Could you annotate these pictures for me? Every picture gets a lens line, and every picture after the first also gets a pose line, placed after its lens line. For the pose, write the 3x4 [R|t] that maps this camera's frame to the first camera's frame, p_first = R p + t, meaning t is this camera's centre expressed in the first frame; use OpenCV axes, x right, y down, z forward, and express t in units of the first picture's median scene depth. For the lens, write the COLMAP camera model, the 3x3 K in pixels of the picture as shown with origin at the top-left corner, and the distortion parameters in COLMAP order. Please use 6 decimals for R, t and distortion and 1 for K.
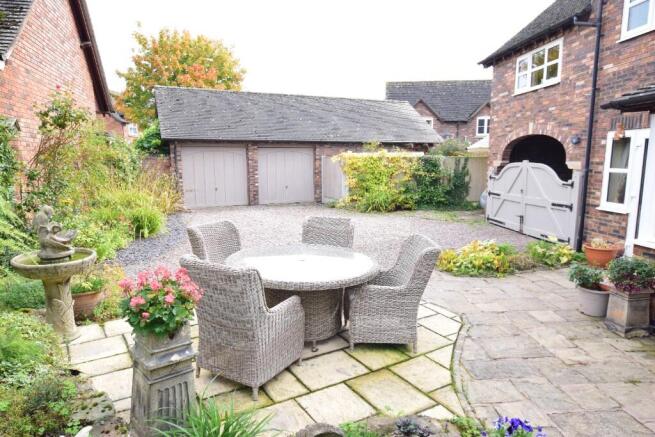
lens RADIAL K [[411.7, 0, 327.5], [0, 411.7, 218.5], [0, 0, 1]] dist [-0.002428, 0.001921]
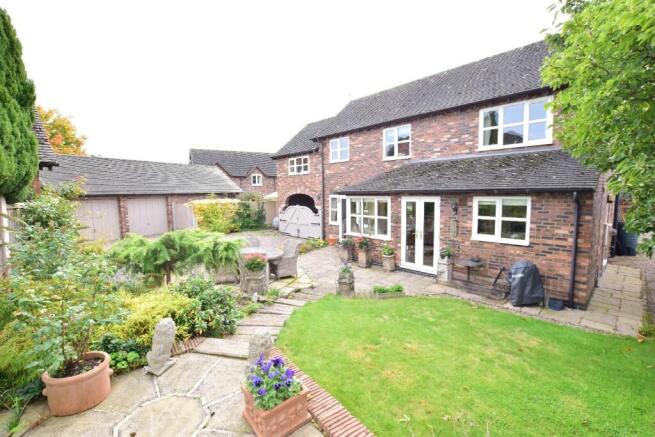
lens RADIAL K [[289.3, 0, 327.5], [0, 289.3, 218.5], [0, 0, 1]] dist [-0.027181, 0.000001]
pose [[0.792537, -0.066393, 0.606198, -0.248386], [0.101642, 0.994532, -0.023961, -0.008727], [-0.601293, 0.080605, 0.794952, -0.246664]]
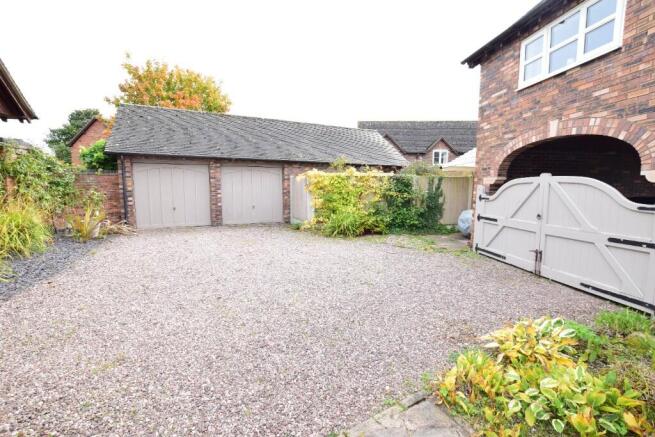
lens RADIAL K [[289.3, 0, 327.5], [0, 289.3, 218.5], [0, 0, 1]] dist [-0.027181, 0.000001]
pose [[0.999450, 0.007842, 0.032231, 0.063288], [-0.006691, 0.999342, -0.035660, -0.030617], [-0.032490, 0.035425, 0.998844, 0.367733]]
